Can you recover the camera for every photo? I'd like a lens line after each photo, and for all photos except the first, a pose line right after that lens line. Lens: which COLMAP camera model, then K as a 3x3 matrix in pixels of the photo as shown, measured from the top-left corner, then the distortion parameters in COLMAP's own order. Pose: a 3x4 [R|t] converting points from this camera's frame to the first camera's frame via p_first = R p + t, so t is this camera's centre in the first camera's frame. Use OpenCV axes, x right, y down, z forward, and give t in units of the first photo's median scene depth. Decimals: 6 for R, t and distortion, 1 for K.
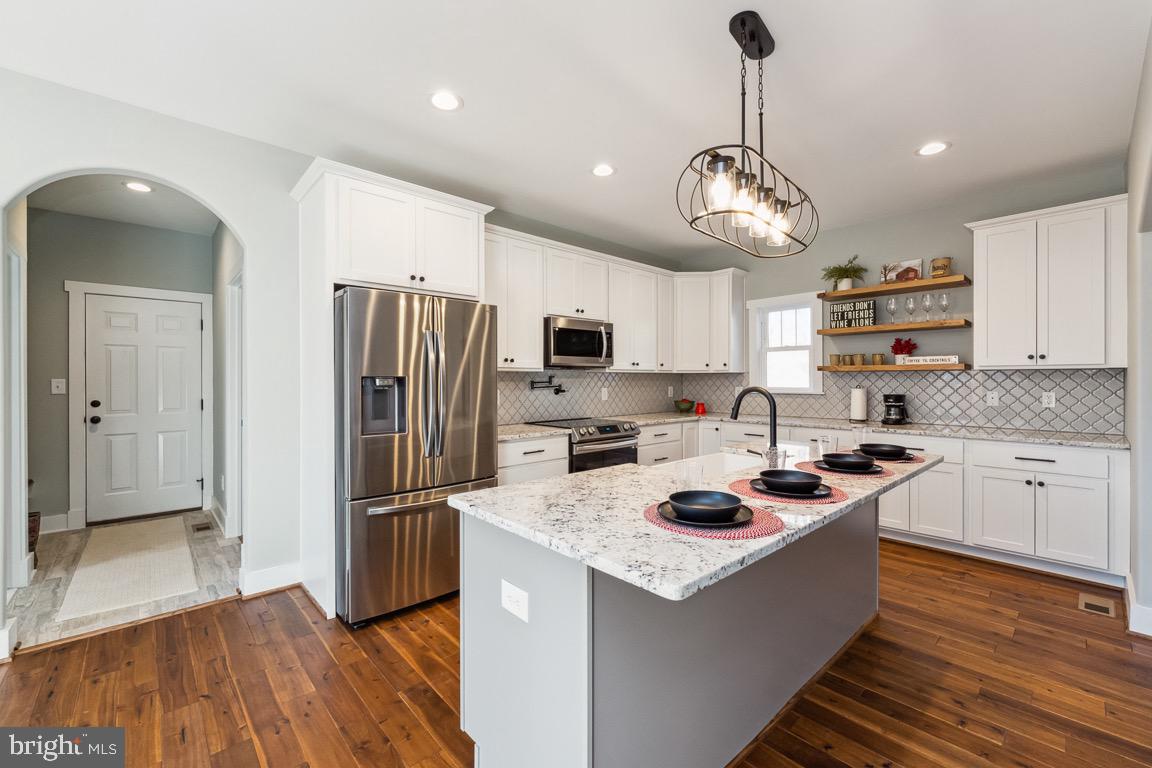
lens RADIAL K [[480.9, 0, 576.0], [0, 480.9, 384.0], [0, 0, 1]] dist [-0.001234, -0.000131]
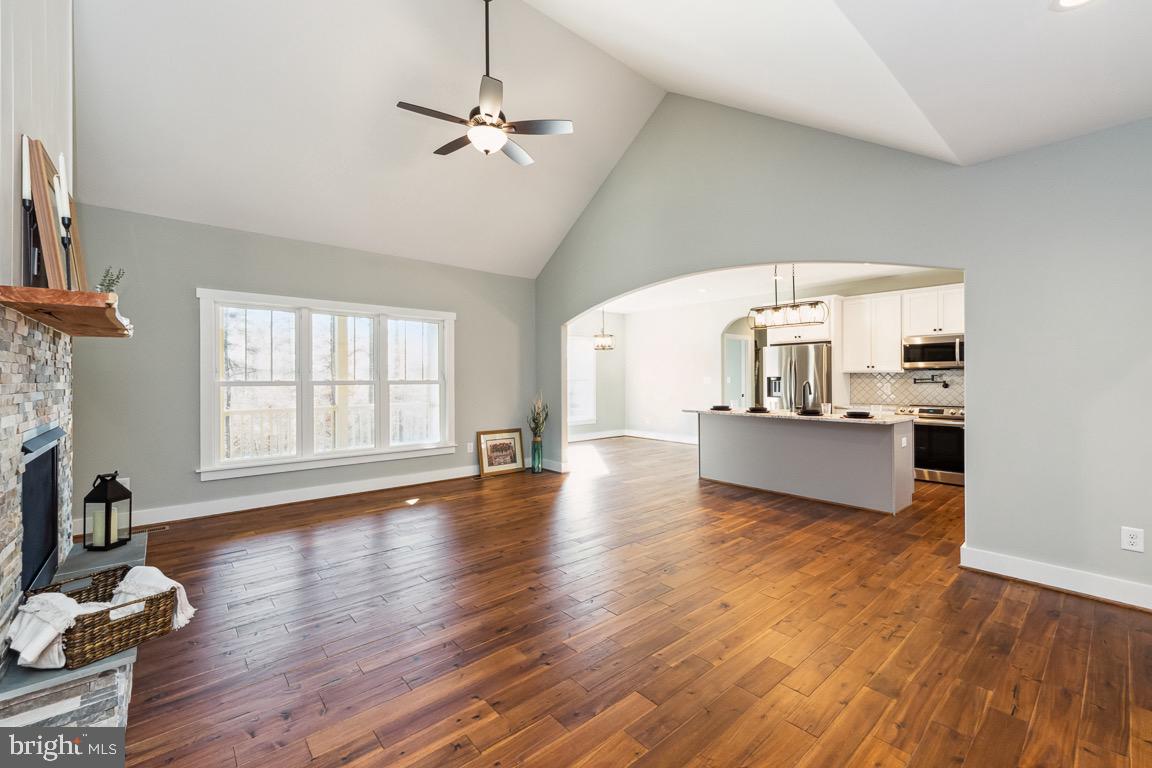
lens RADIAL K [[480.9, 0, 576.0], [0, 480.9, 384.0], [0, 0, 1]] dist [-0.001234, -0.000131]
pose [[-0.031627, 0.011462, -0.999434, 1.436372], [-0.002278, 0.999931, 0.011540, -0.004041], [0.999497, 0.002642, -0.031599, -0.024097]]
